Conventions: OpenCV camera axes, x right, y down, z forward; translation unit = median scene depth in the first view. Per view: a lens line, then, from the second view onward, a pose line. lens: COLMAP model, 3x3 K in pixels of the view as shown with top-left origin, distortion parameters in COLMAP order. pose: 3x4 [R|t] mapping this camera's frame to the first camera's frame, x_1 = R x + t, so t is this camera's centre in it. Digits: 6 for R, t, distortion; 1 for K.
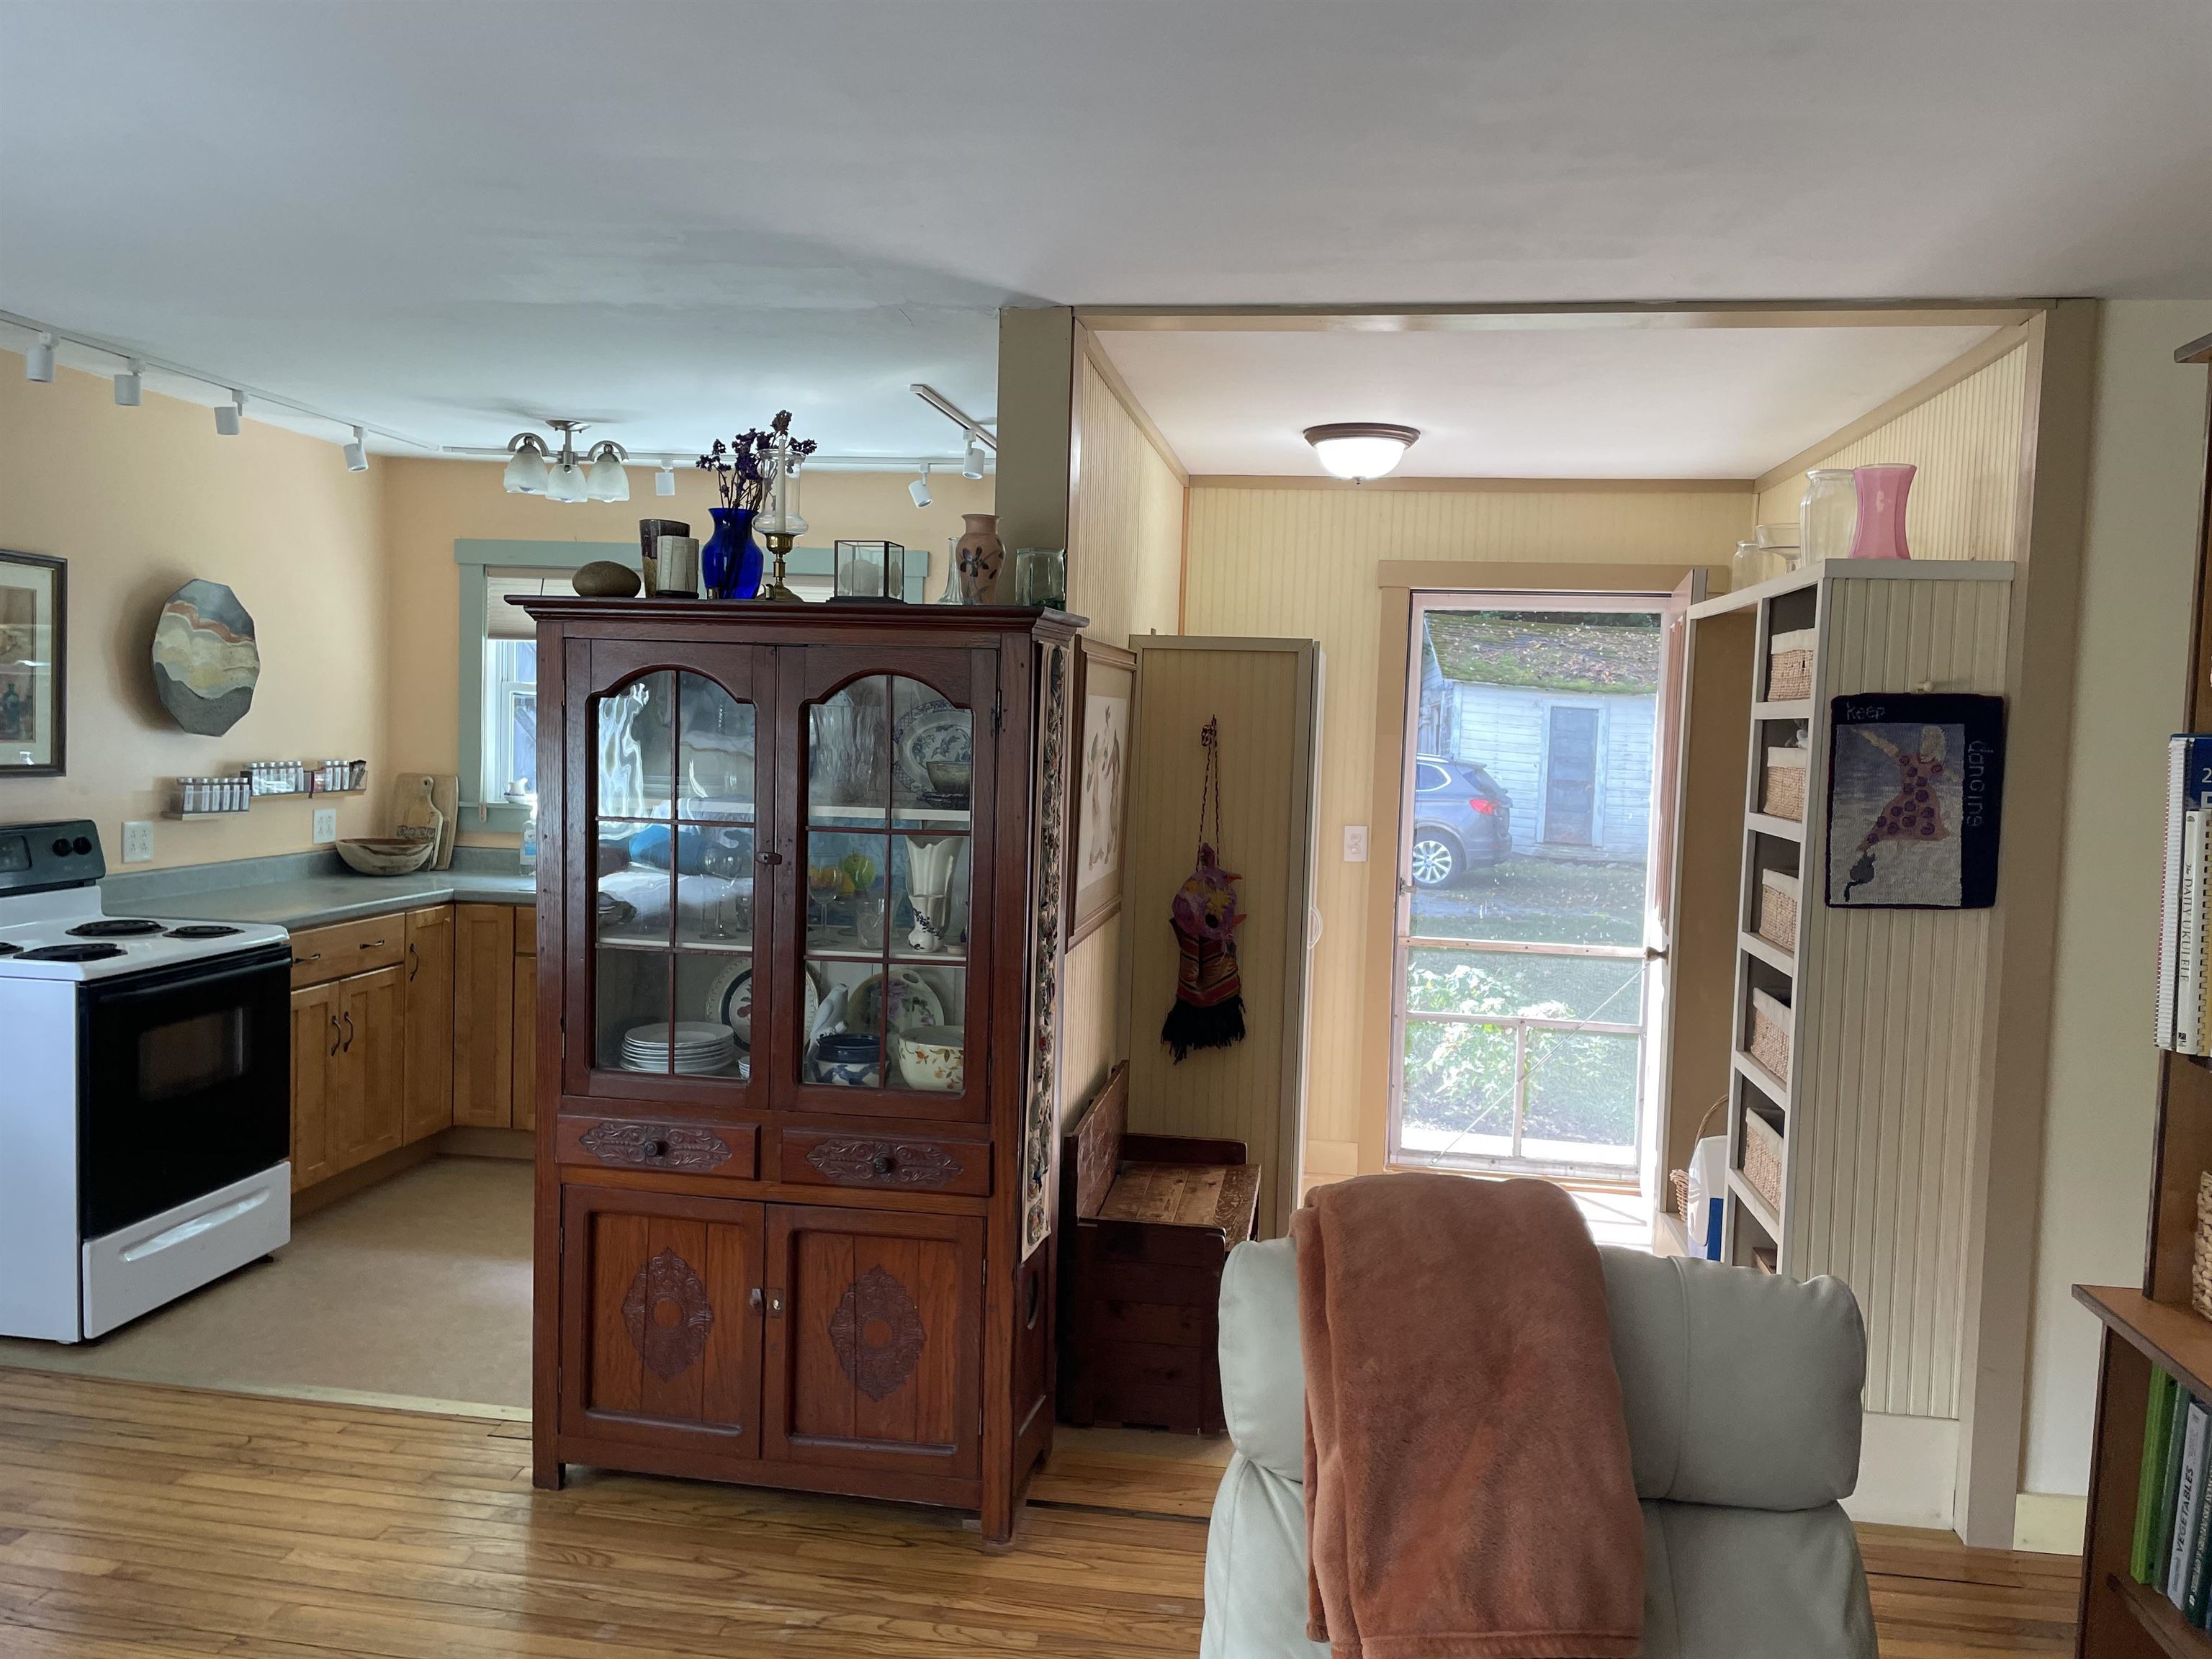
lens RADIAL K [[1697.8, 0, 1103.4], [0, 1697.8, 817.8], [0, 0, 1]] dist [0.081928, -0.060731]
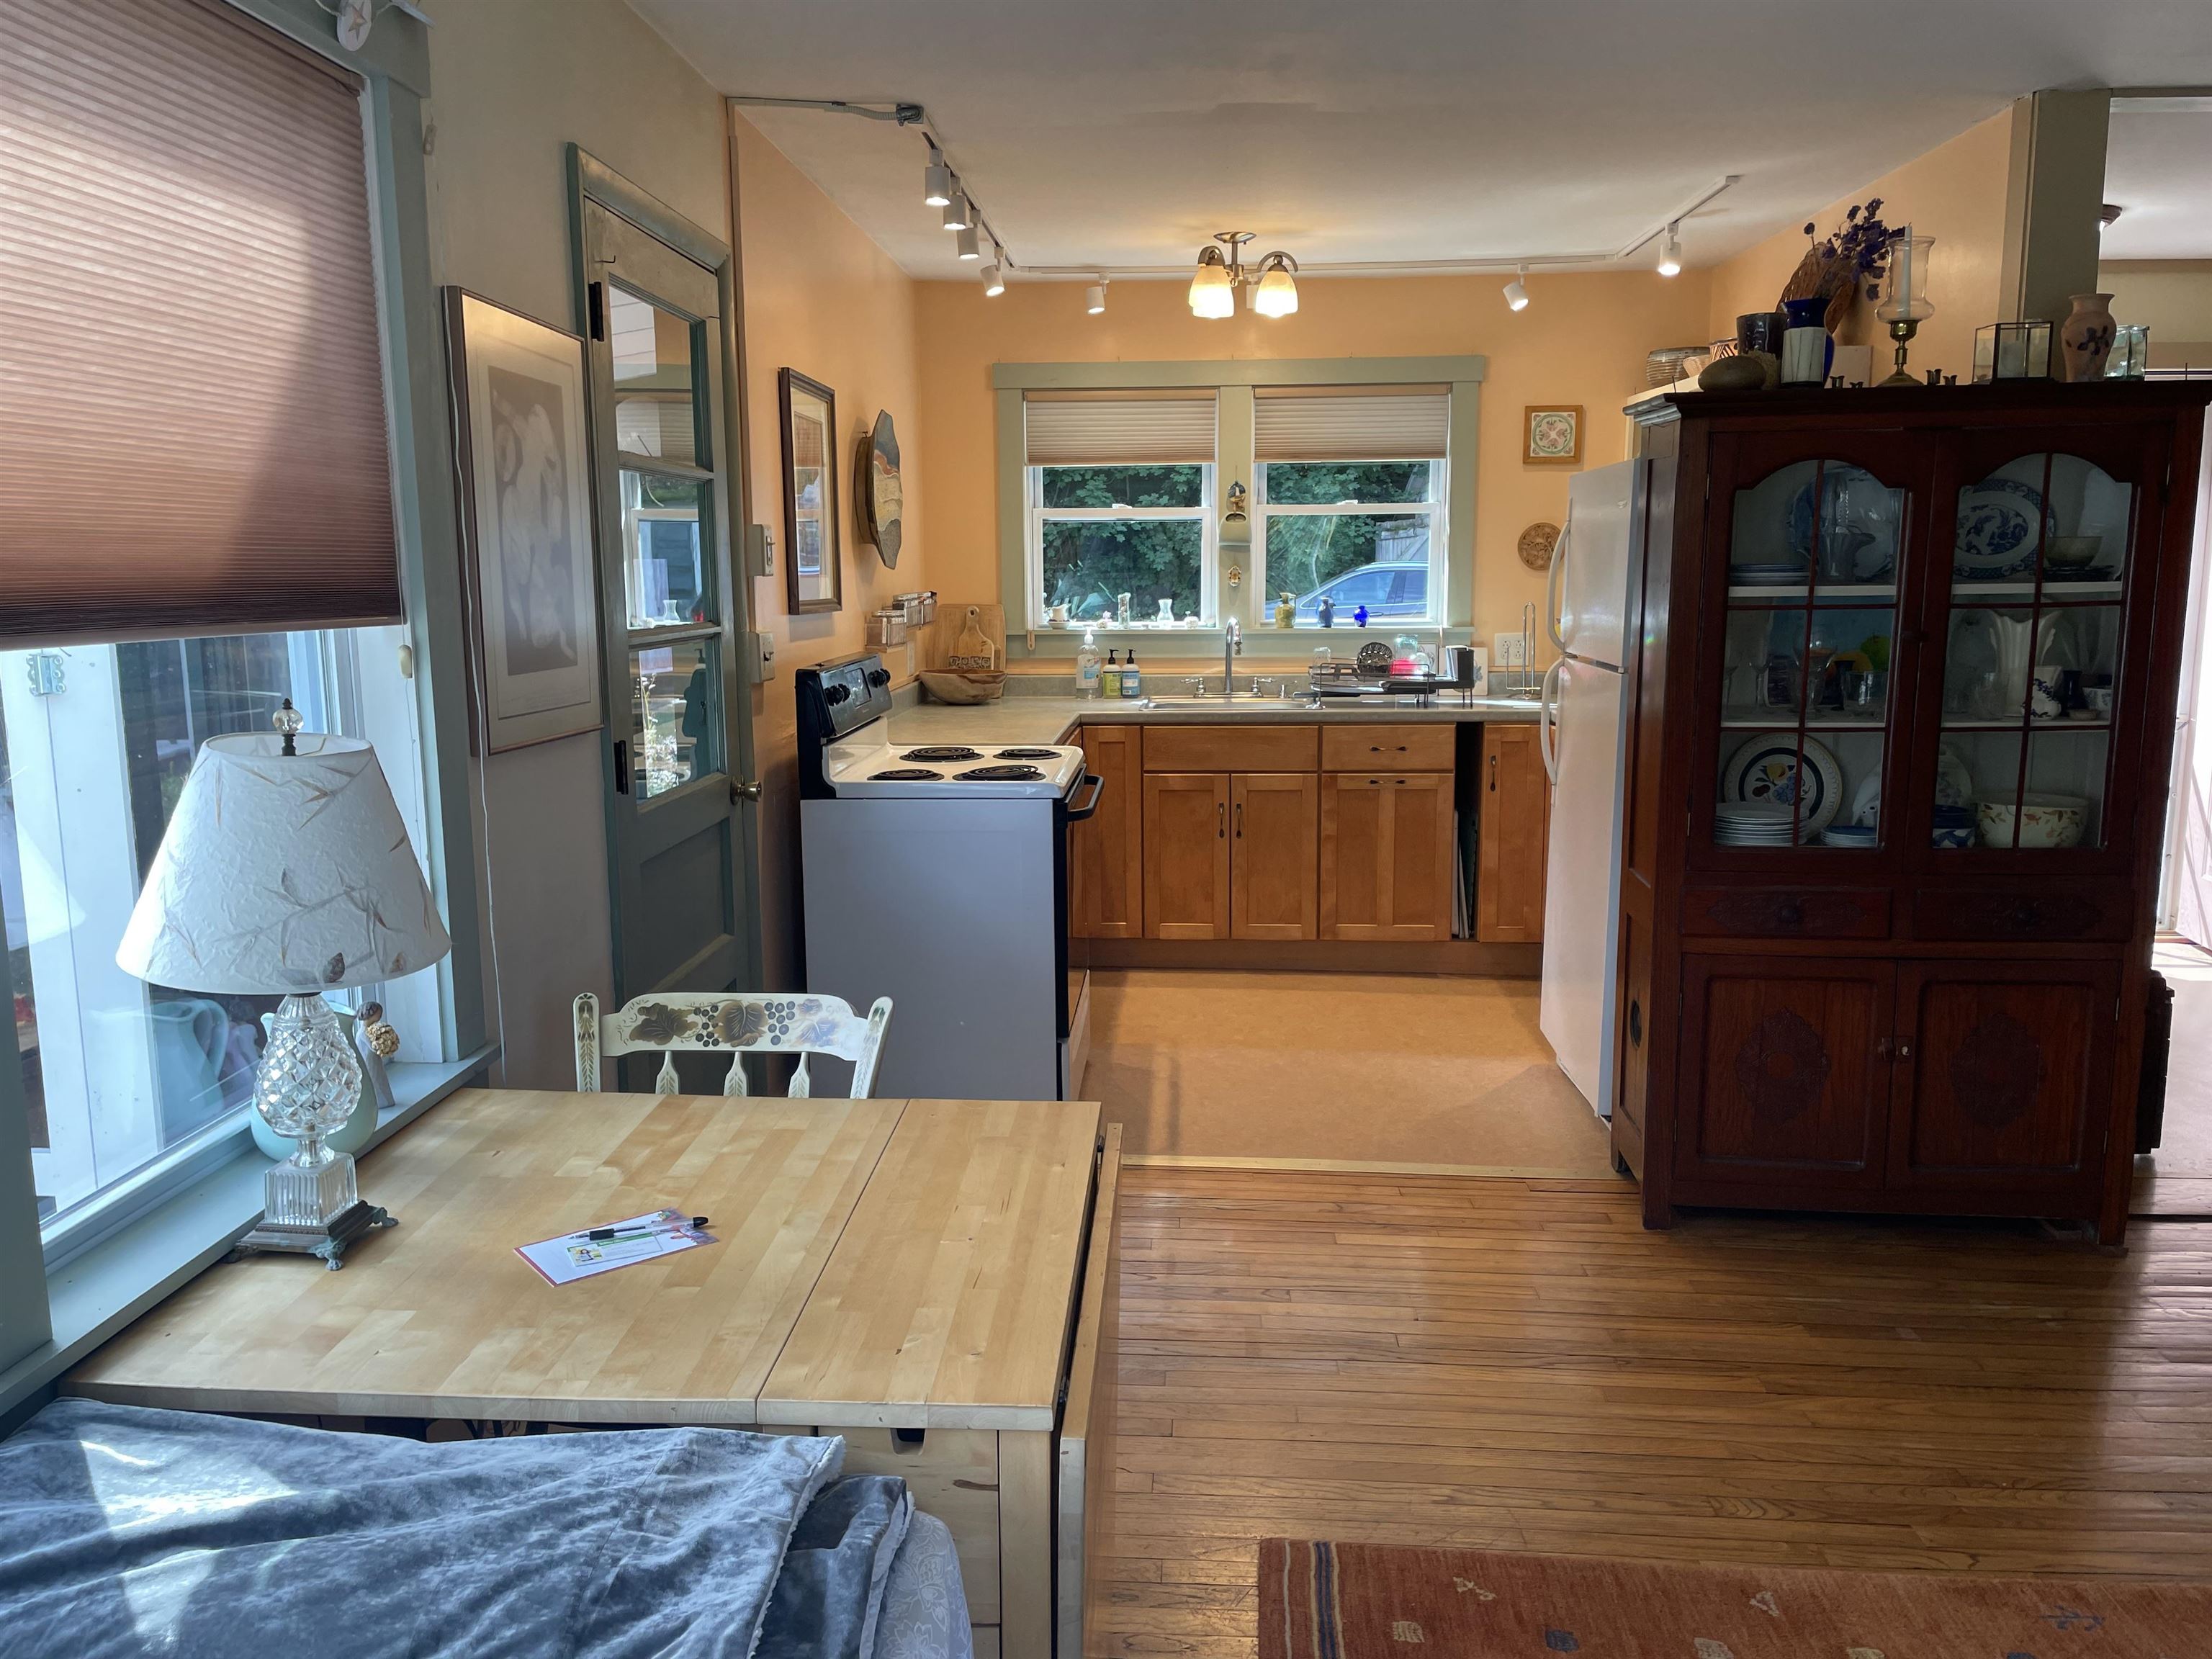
lens RADIAL K [[1697.8, 0, 1102.5], [0, 1697.8, 824.6], [0, 0, 1]] dist [0.081928, -0.060731]
pose [[0.994503, -0.053973, 0.089723, -0.661345], [0.044572, 0.993612, 0.103671, 0.005105], [-0.094745, -0.099102, 0.990556, -0.015810]]
